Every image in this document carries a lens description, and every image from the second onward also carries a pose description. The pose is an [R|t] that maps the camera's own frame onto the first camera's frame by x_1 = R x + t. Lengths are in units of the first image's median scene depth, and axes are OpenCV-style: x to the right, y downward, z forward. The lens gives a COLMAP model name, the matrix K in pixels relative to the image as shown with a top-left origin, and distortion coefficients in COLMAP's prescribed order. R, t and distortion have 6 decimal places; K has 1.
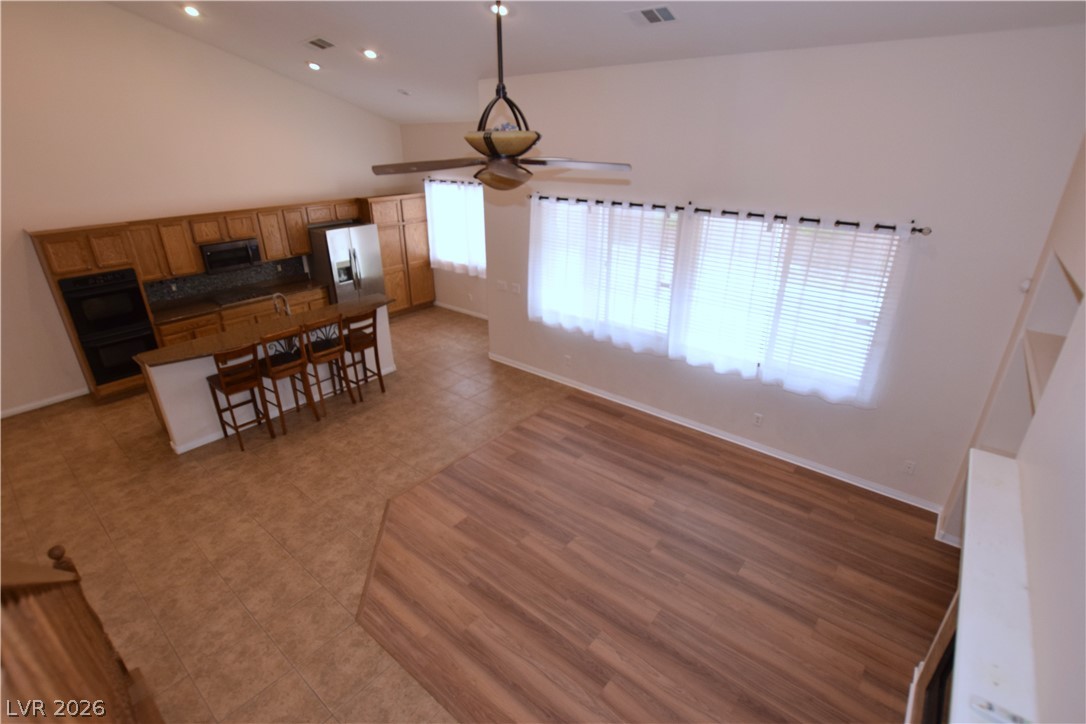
lens RADIAL K [[505.4, 0, 543.0], [0, 505.4, 362.0], [0, 0, 1]] dist [-0.034537, 0.000181]
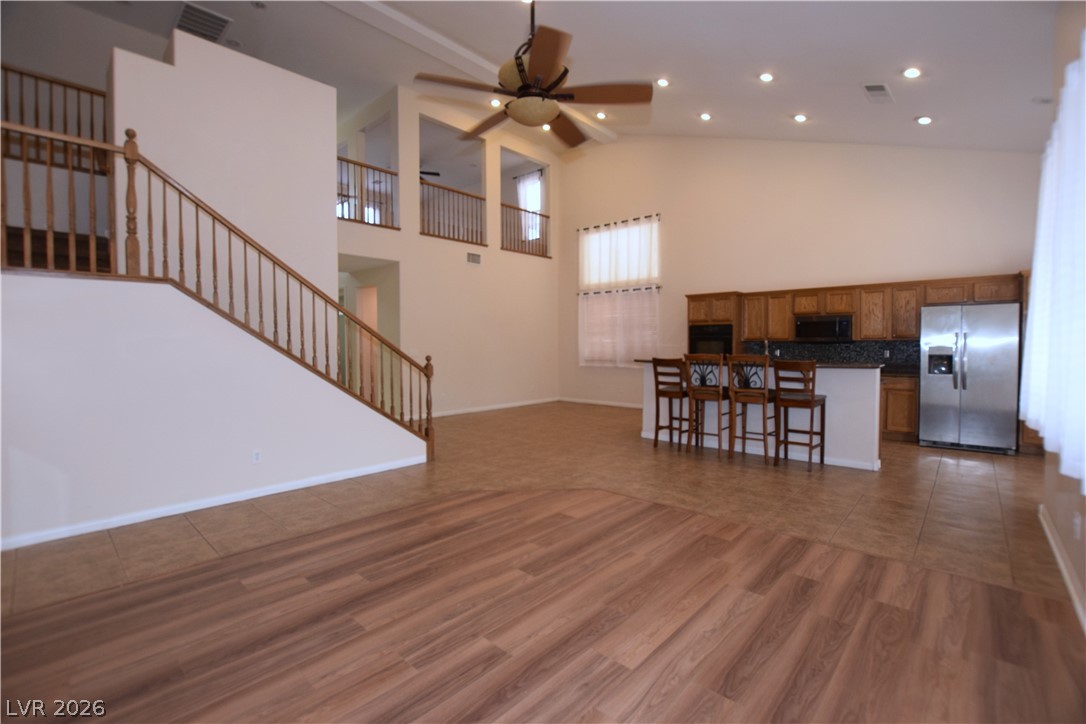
lens RADIAL K [[481.1, 0, 541.5], [0, 481.1, 358.7], [0, 0, 1]] dist [-0.030546, 0.001101]
pose [[-0.058431, 0.033014, -0.997745, 0.583058], [-0.395980, 0.916698, 0.053522, 0.032509], [0.916398, 0.398215, -0.040491, 0.768520]]
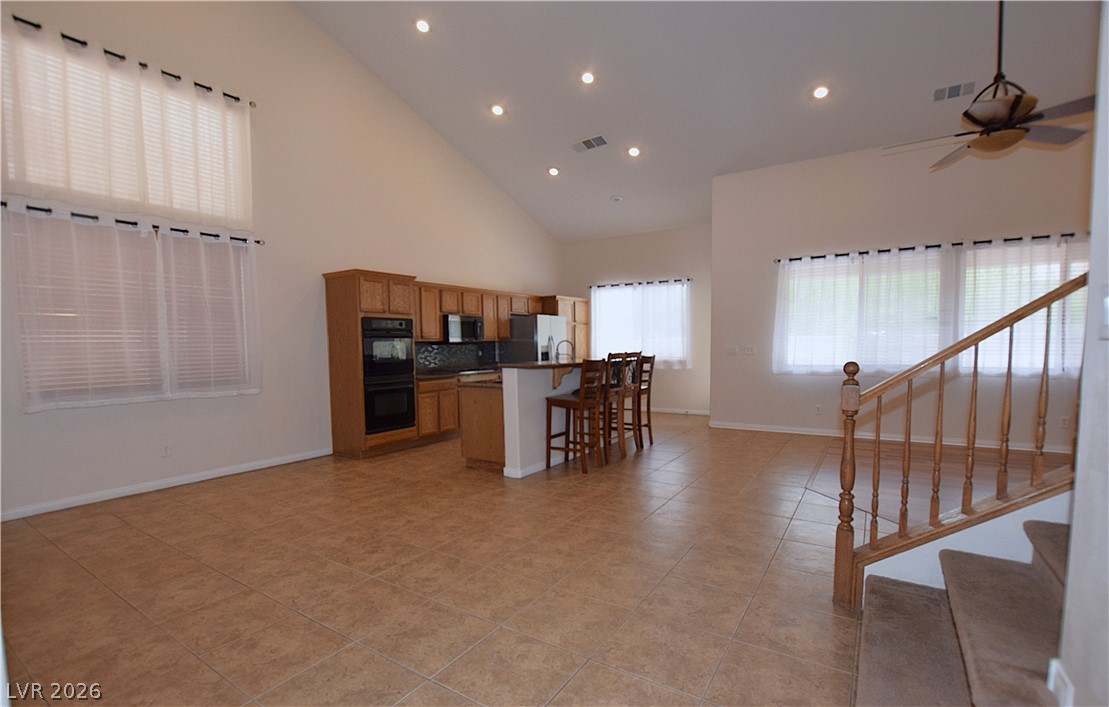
lens RADIAL K [[508.7, 0, 527.2], [0, 508.7, 383.3], [0, 0, 1]] dist [-0.031201, -0.000130]
pose [[0.996947, -0.017860, 0.076016, -0.836168], [0.041941, 0.943622, -0.328357, 0.348267], [-0.065866, 0.330543, 0.941490, 0.066664]]
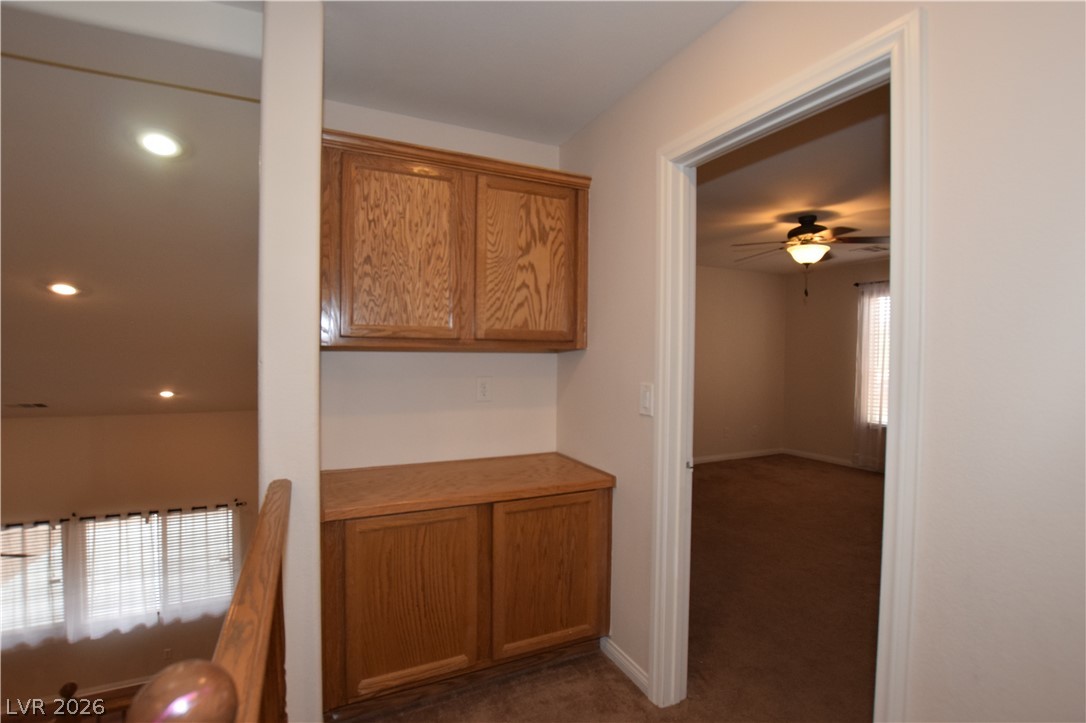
lens RADIAL K [[481.1, 0, 541.5], [0, 481.1, 358.2], [0, 0, 1]] dist [-0.030546, 0.001101]
pose [[0.423387, 0.002379, 0.905946, -0.295458], [0.352720, 0.920659, -0.167258, -0.054142], [-0.834465, 0.390360, 0.388956, -0.662768]]
